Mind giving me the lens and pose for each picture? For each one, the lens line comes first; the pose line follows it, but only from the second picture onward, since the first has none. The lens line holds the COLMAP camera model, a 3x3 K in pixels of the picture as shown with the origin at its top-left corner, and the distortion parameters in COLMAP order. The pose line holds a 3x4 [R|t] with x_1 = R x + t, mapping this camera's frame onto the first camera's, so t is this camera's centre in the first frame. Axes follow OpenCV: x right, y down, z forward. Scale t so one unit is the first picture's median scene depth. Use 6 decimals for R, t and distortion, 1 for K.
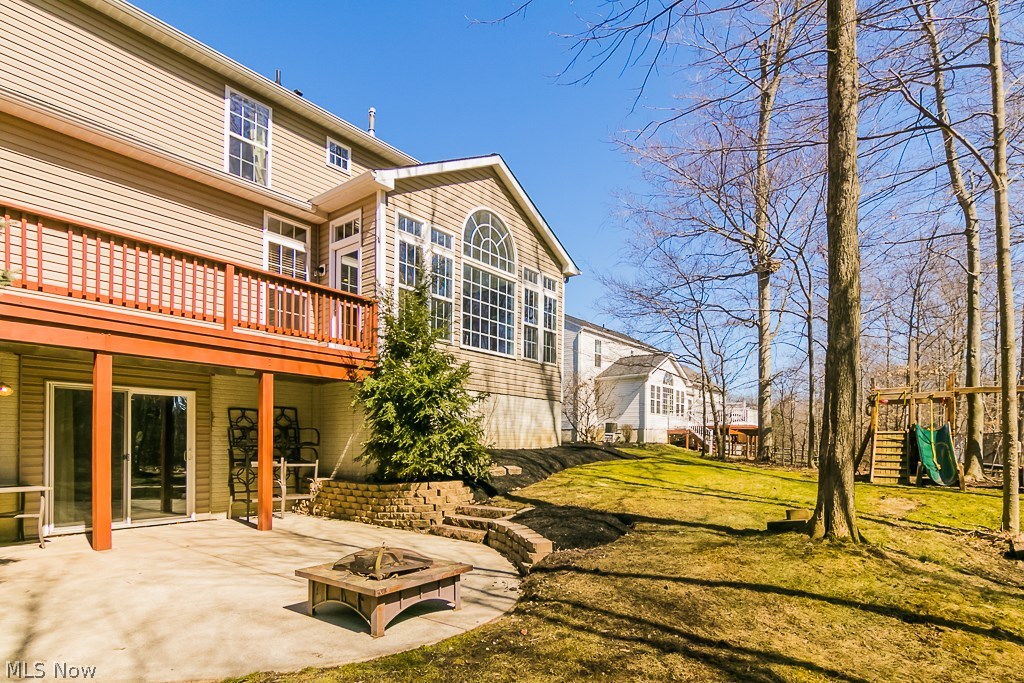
lens RADIAL K [[531.3, 0, 523.5], [0, 531.3, 346.3], [0, 0, 1]] dist [0.000028, -0.000029]
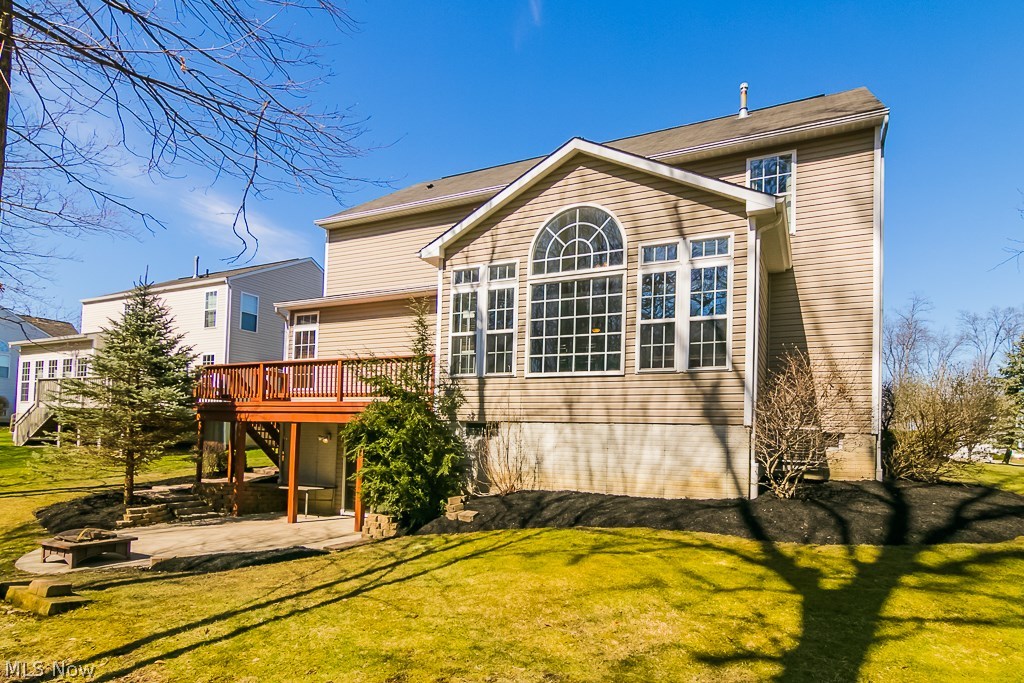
lens RADIAL K [[531.3, 0, 523.5], [0, 531.3, 346.3], [0, 0, 1]] dist [0.000028, -0.000029]
pose [[0.232710, -0.171200, -0.957359, 0.720567], [0.151121, 0.978793, -0.138299, 0.071835], [0.960733, -0.112493, 0.253647, 0.706878]]
